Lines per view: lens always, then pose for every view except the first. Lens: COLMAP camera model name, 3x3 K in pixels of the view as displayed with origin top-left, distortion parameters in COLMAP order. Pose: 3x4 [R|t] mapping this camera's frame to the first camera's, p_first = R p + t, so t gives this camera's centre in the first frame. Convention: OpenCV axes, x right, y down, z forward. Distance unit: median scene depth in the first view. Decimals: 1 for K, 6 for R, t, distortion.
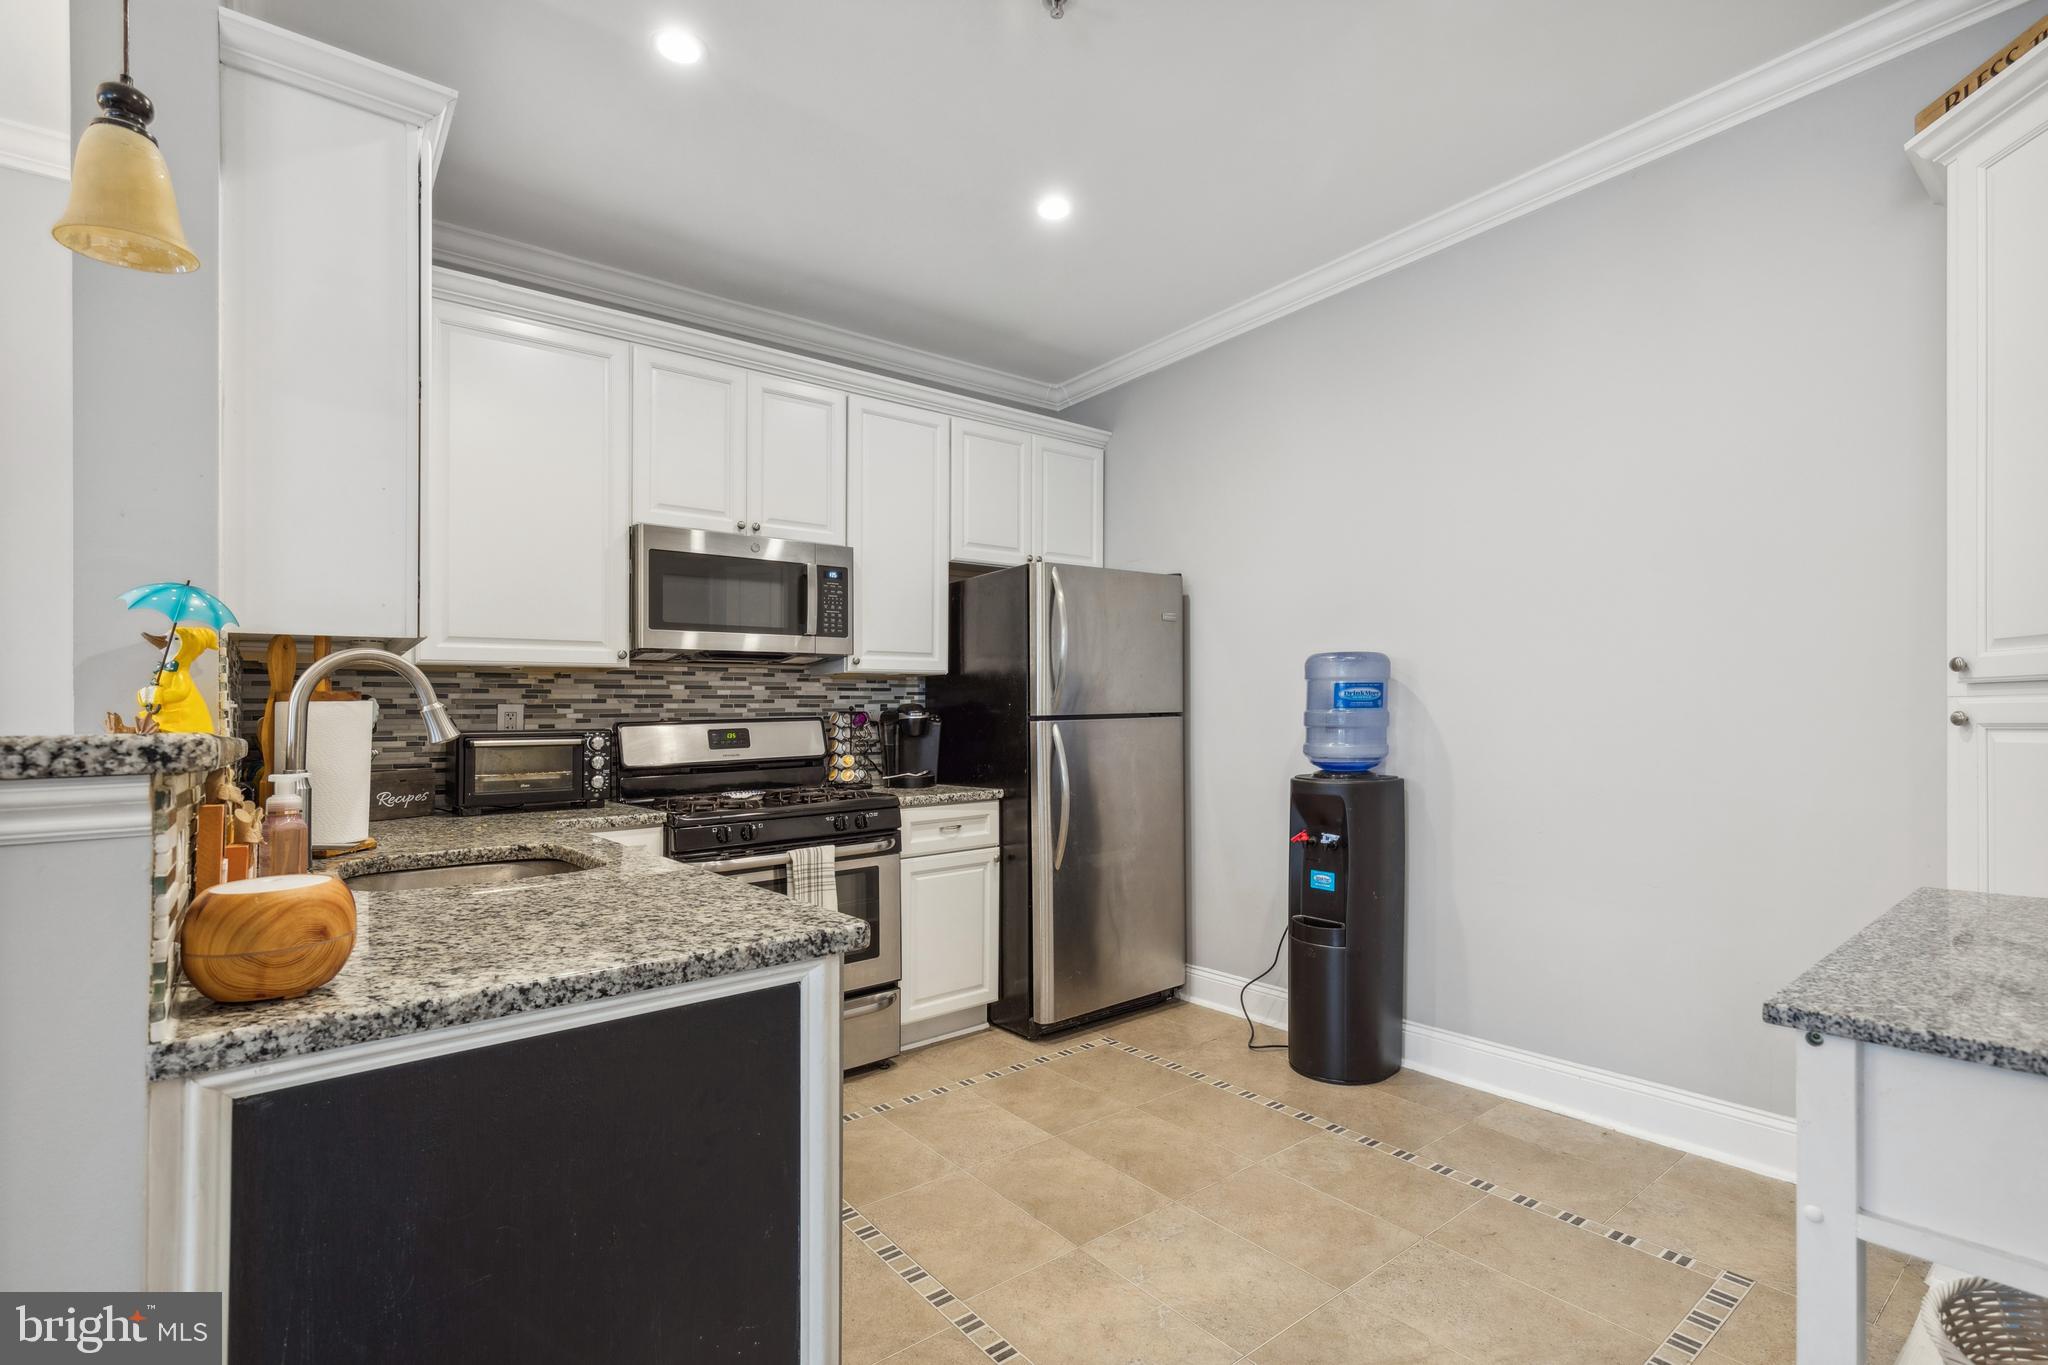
lens RADIAL K [[923.0, 0, 1024.0], [0, 923.0, 682.5], [0, 0, 1]] dist [0.006427, -0.000053]
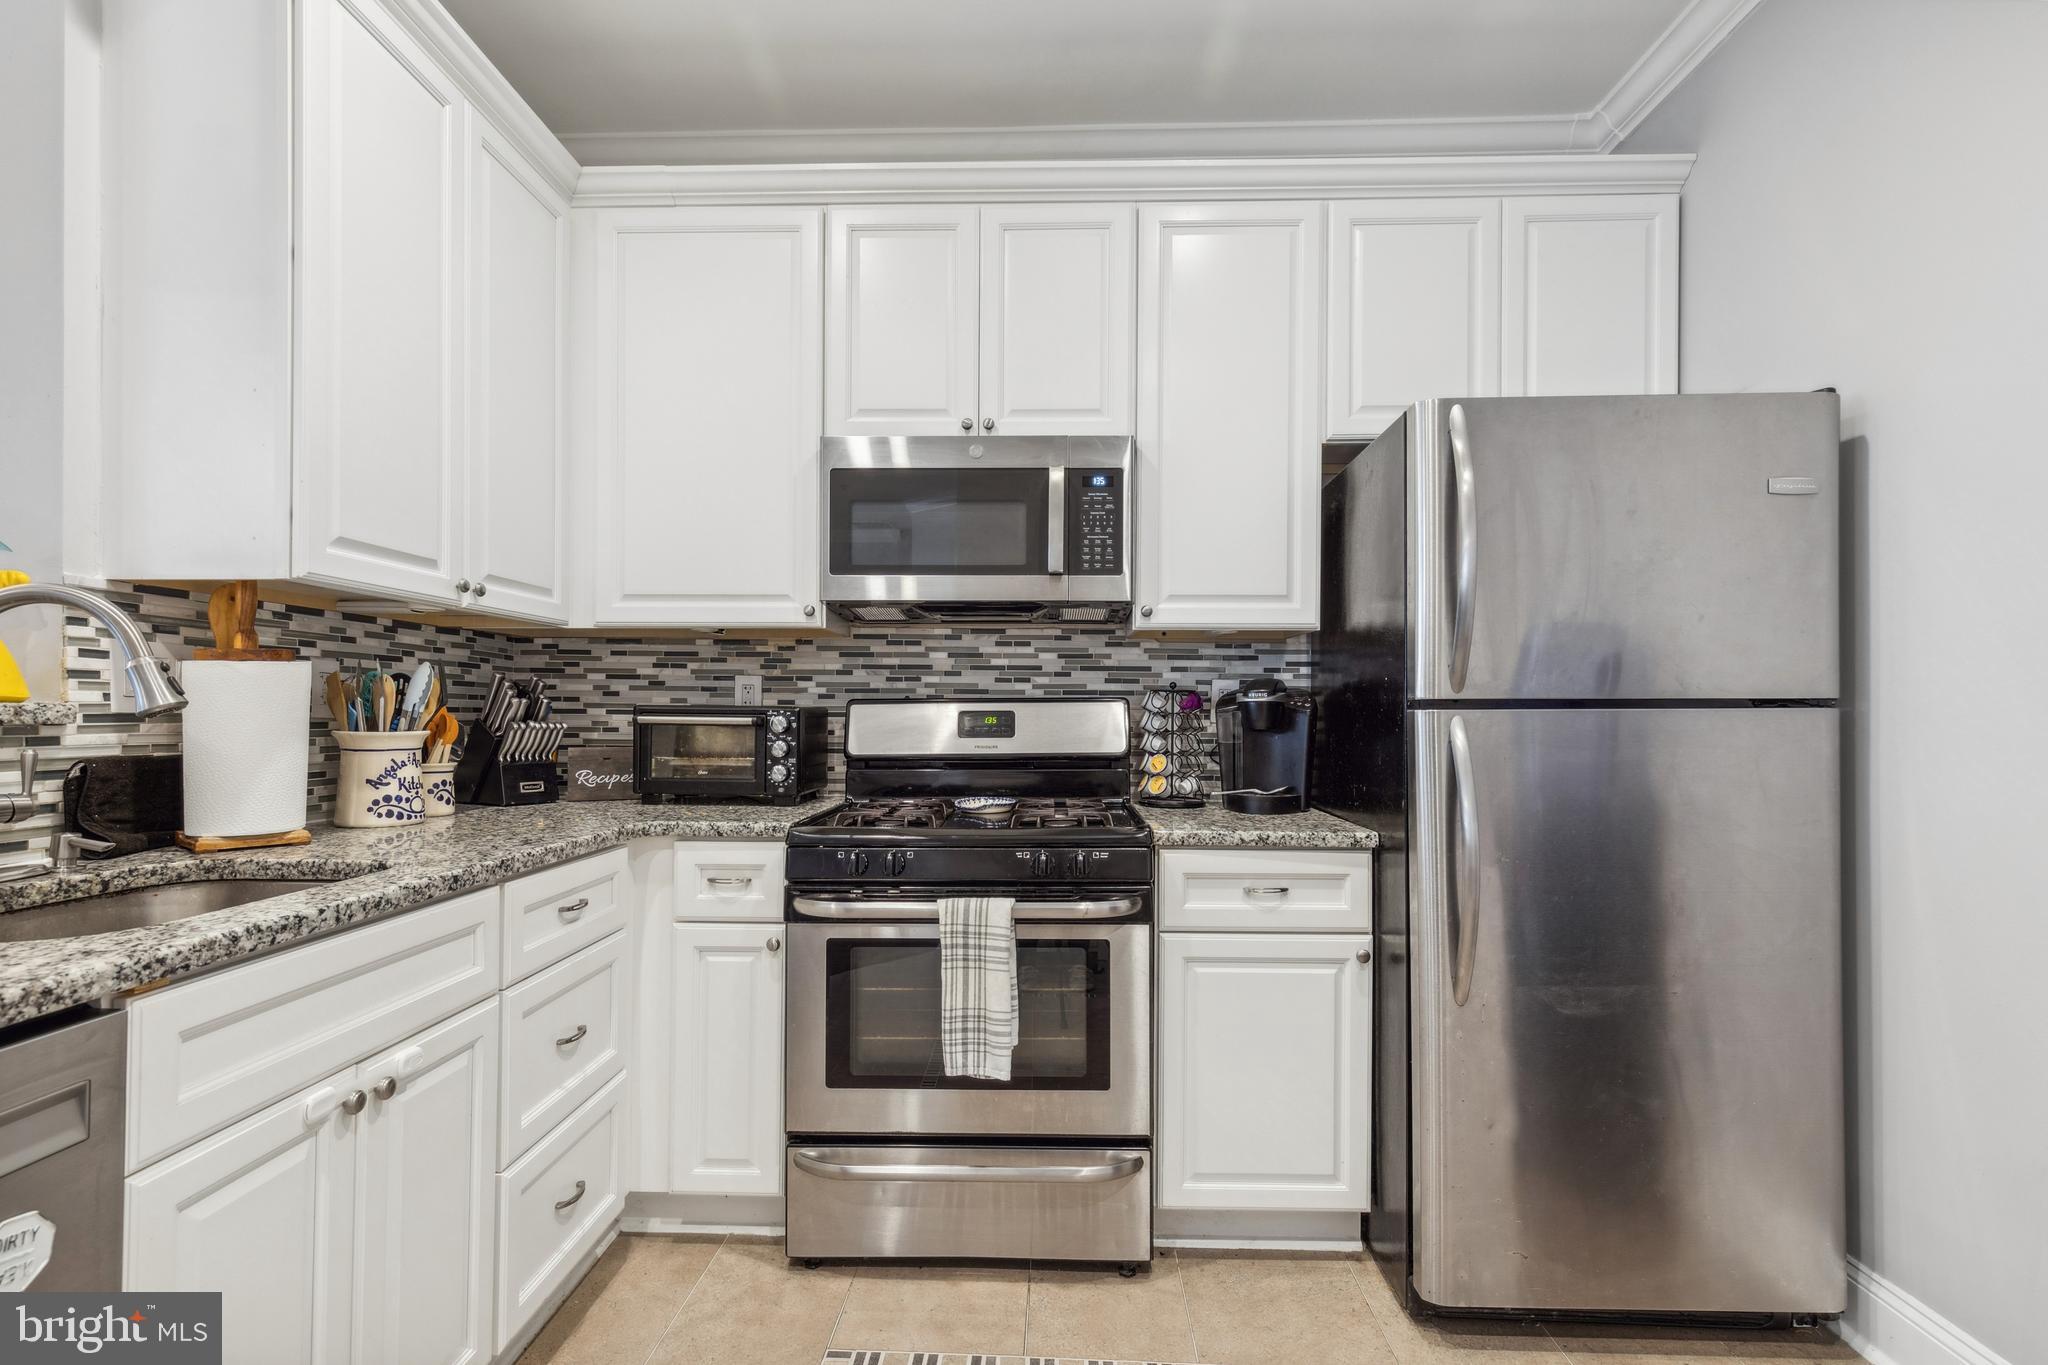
lens RADIAL K [[938.2, 0, 1021.7], [0, 938.2, 675.1], [0, 0, 1]] dist [0.009362, 0.000476]
pose [[0.768921, -0.001400, -0.639343, 0.181205], [0.005992, 0.999969, 0.005016, 0.018537], [0.639316, -0.007688, 0.768905, 0.453005]]
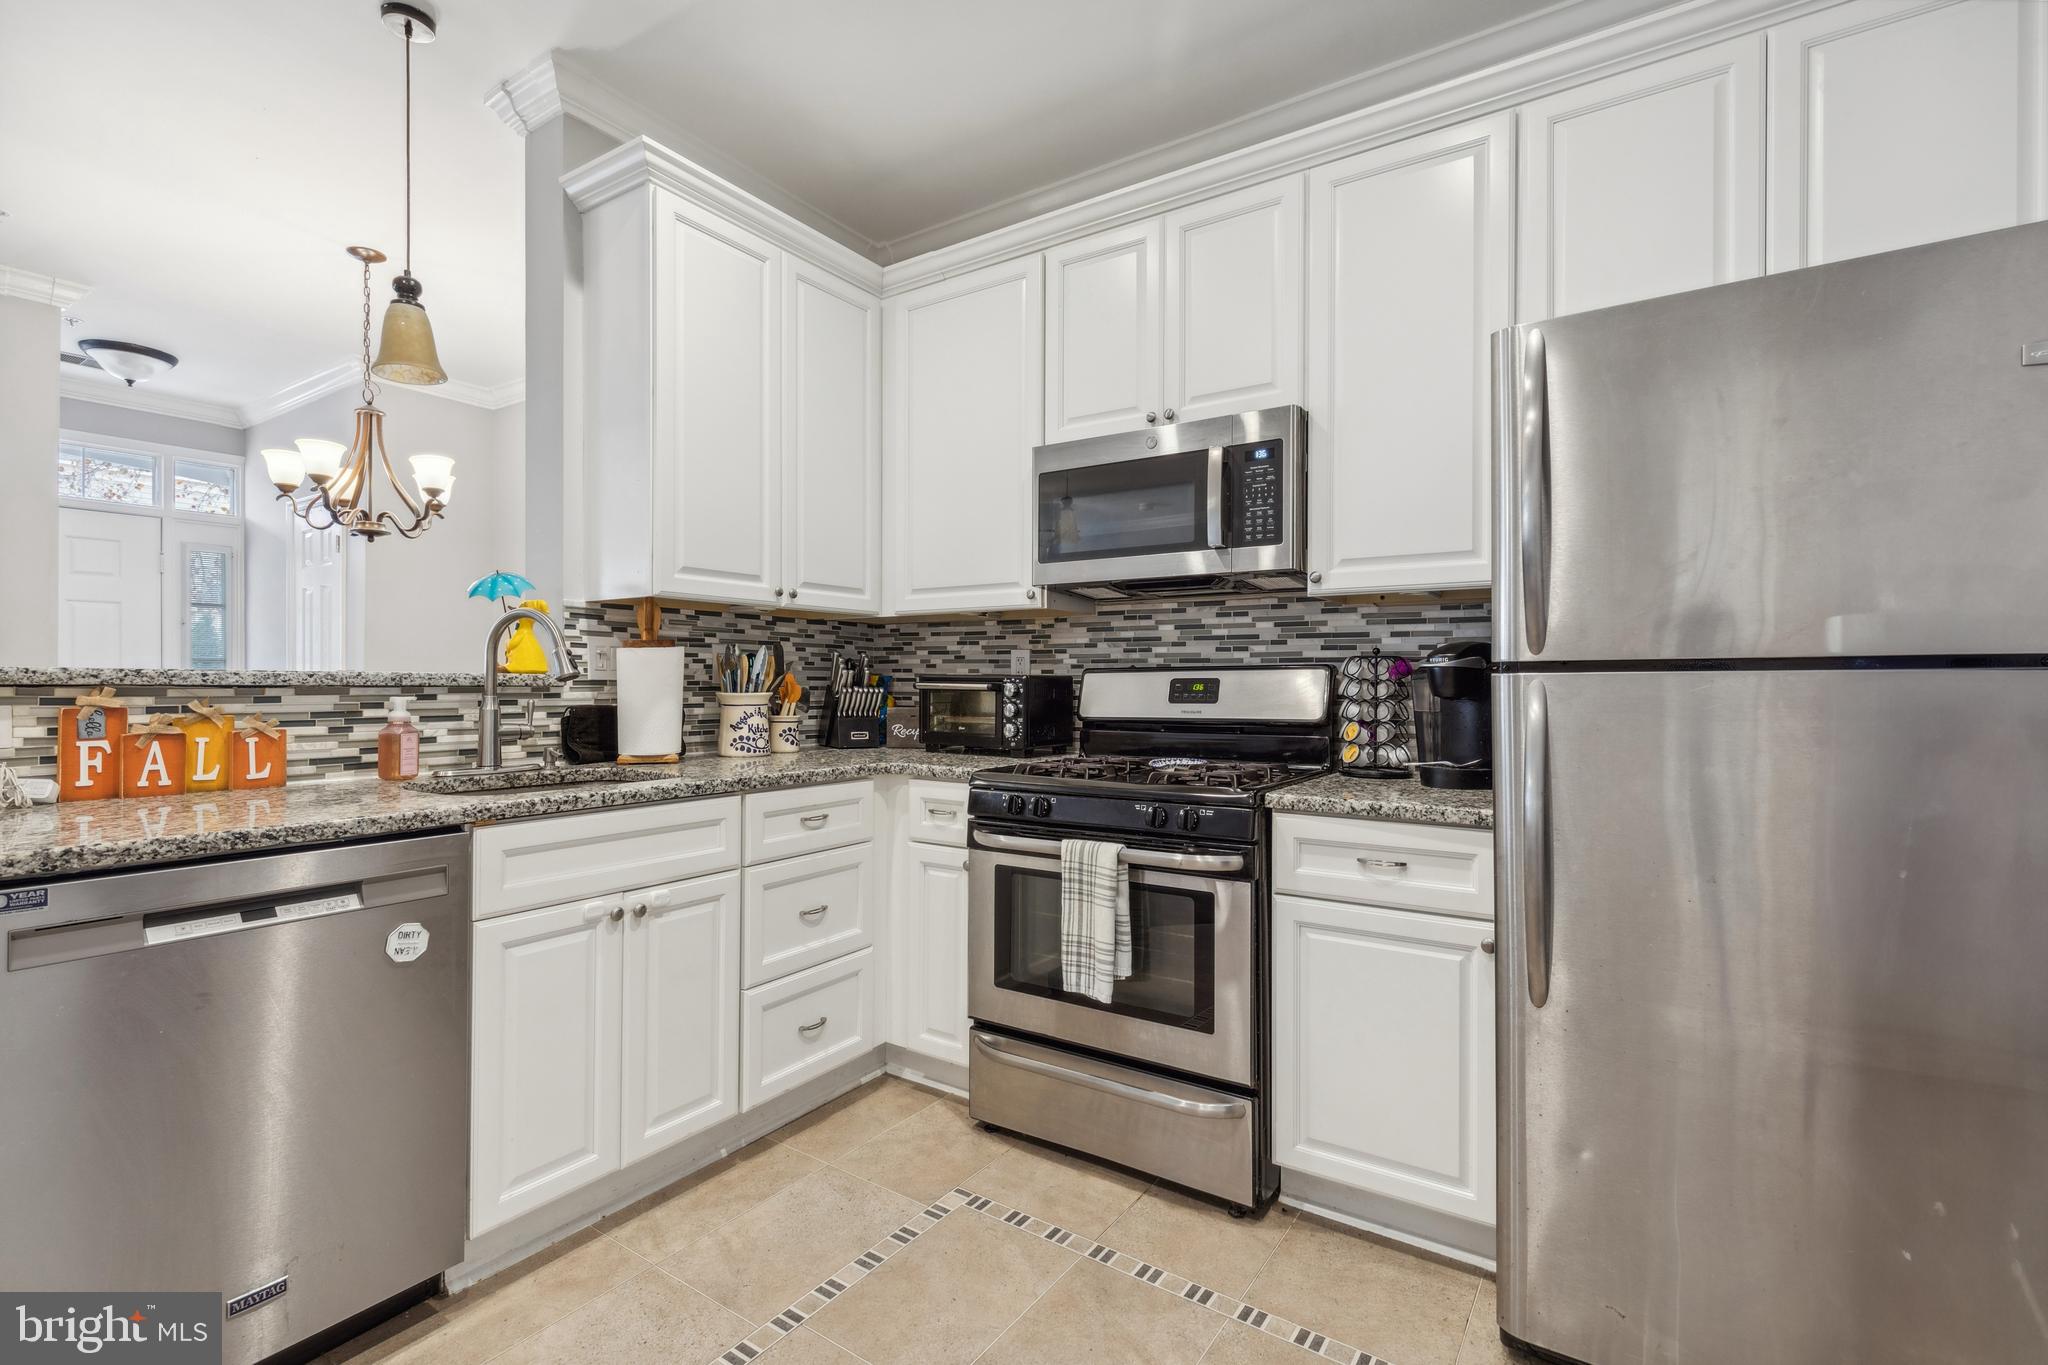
lens RADIAL K [[921.0, 0, 1024.1], [0, 921.0, 643.8], [0, 0, 1]] dist [0.008331, -0.000086]
pose [[0.313411, -0.018002, -0.949447, 0.386307], [0.028849, 0.999539, -0.009428, 0.024447], [0.949179, -0.024435, 0.313786, 0.627884]]
